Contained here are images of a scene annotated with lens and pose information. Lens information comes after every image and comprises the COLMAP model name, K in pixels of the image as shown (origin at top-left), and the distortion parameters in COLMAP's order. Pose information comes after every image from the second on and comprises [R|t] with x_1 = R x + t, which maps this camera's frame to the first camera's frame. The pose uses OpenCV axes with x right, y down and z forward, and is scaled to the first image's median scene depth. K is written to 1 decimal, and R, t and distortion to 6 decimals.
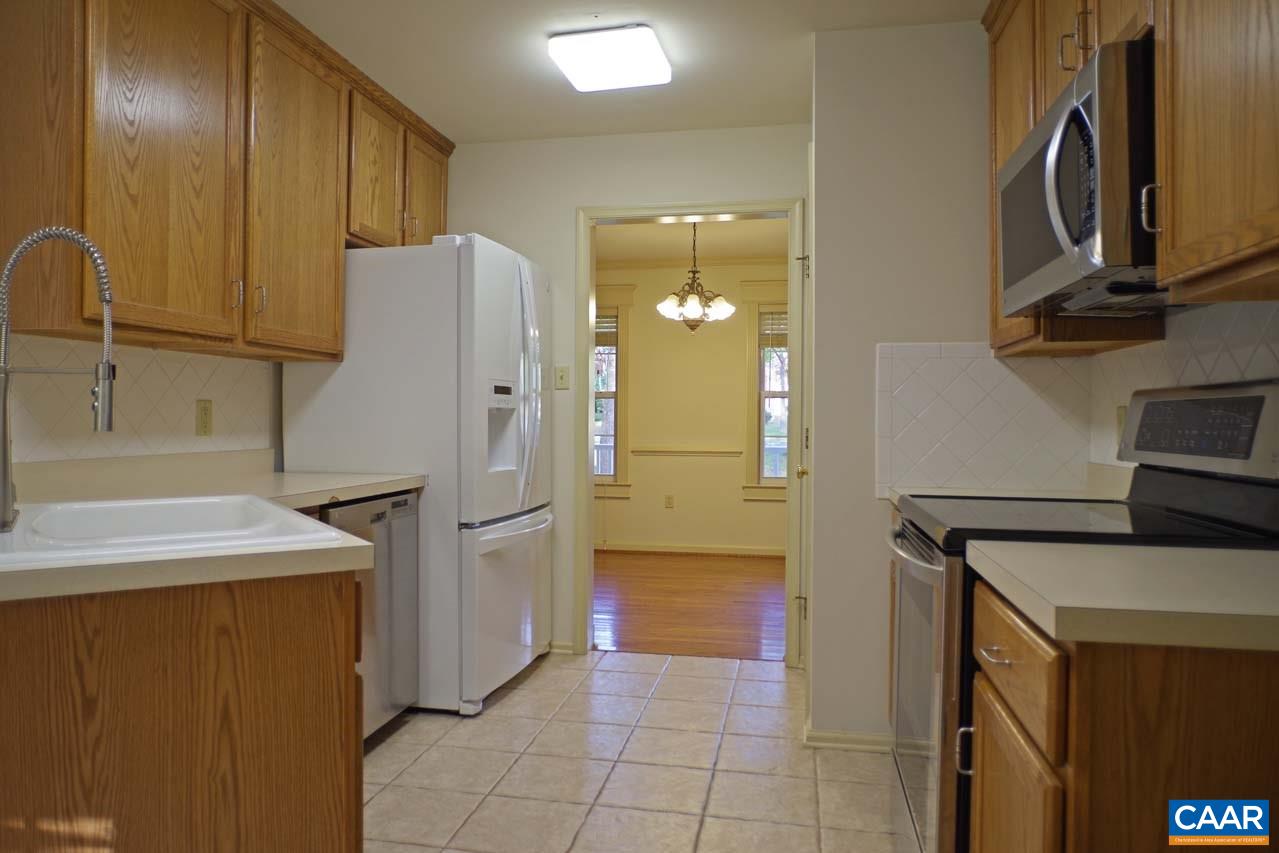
lens RADIAL K [[853.1, 0, 636.0], [0, 853.1, 421.4], [0, 0, 1]] dist [-0.035432, 0.017275]
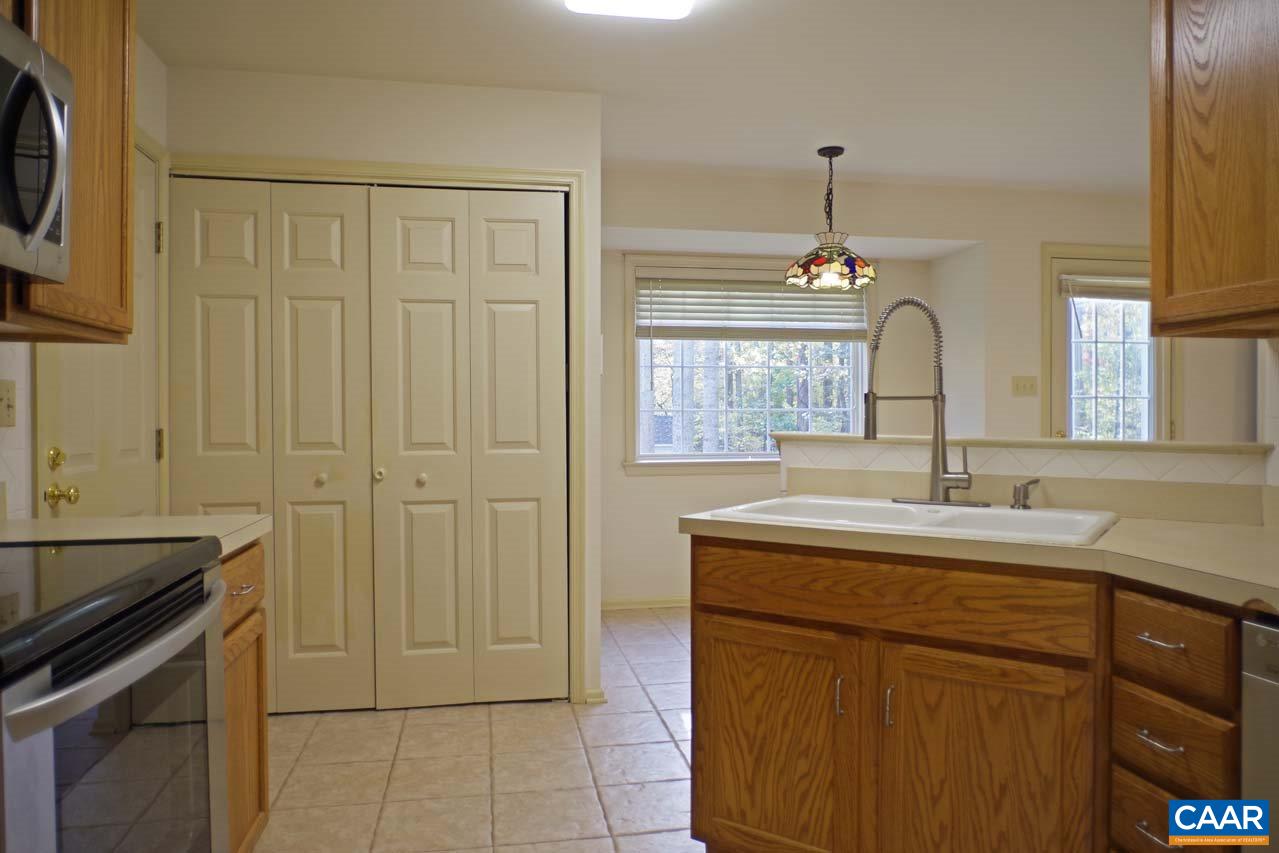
lens RADIAL K [[853.1, 0, 638.5], [0, 853.1, 422.4], [0, 0, 1]] dist [-0.035432, 0.017275]
pose [[-0.934664, -0.004414, -0.355504, 0.150291], [-0.007576, 0.999943, 0.007504, -0.015067], [0.355450, 0.009707, -0.934645, 1.271094]]
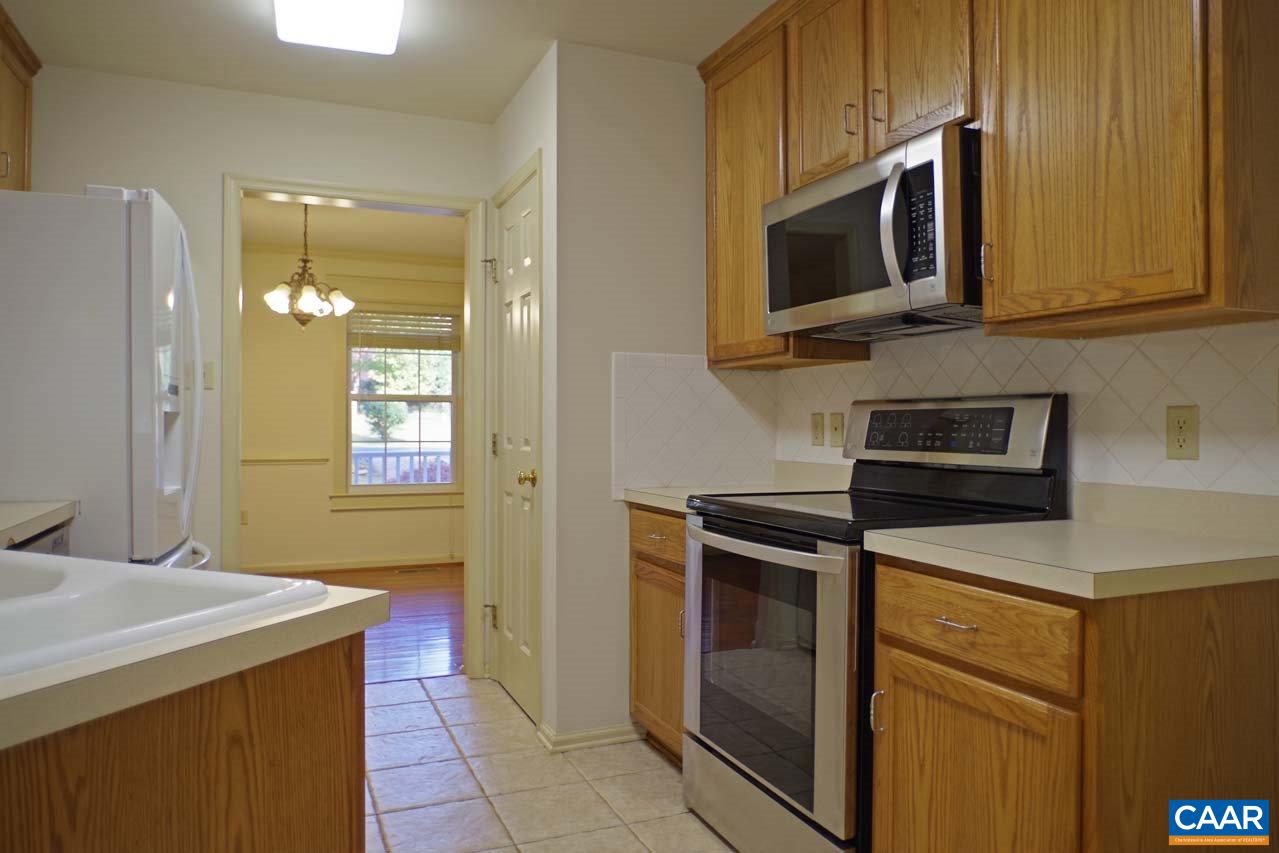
lens RADIAL K [[853.1, 0, 640.9], [0, 853.1, 420.9], [0, 0, 1]] dist [-0.035432, 0.017275]
pose [[0.825759, -0.000873, 0.564023, -0.302889], [0.003309, 0.999989, -0.003297, -0.003537], [-0.564014, 0.004589, 0.825753, 0.125540]]
